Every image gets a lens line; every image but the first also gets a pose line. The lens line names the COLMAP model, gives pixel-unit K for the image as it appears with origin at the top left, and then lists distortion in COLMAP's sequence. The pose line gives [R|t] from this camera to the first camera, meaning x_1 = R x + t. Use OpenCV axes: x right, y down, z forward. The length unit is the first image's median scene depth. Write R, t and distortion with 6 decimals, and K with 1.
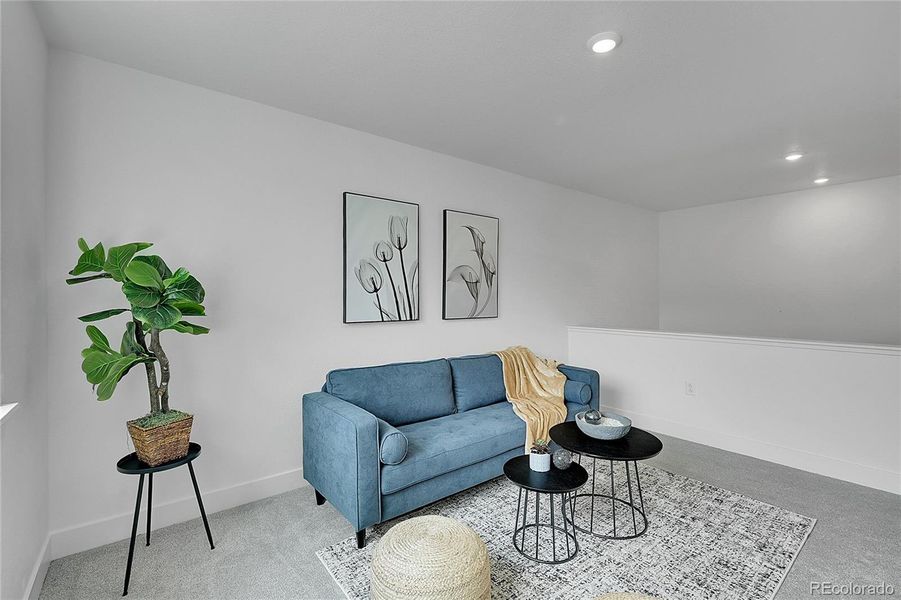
lens RADIAL K [[395.3, 0, 450.8], [0, 395.3, 298.8], [0, 0, 1]] dist [0.002792, -0.000022]
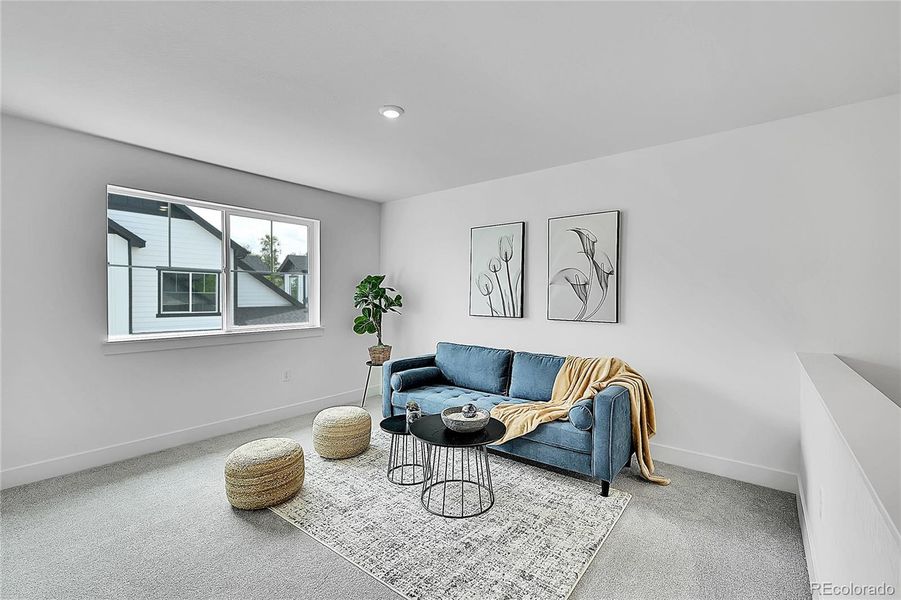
lens RADIAL K [[395.3, 0, 448.7], [0, 395.3, 297.6], [0, 0, 1]] dist [0.002792, -0.000022]
pose [[0.239962, 0.017675, -0.970621, 1.073914], [-0.001527, 0.999840, 0.017830, -0.030134], [0.970781, -0.002796, 0.239951, 0.511213]]
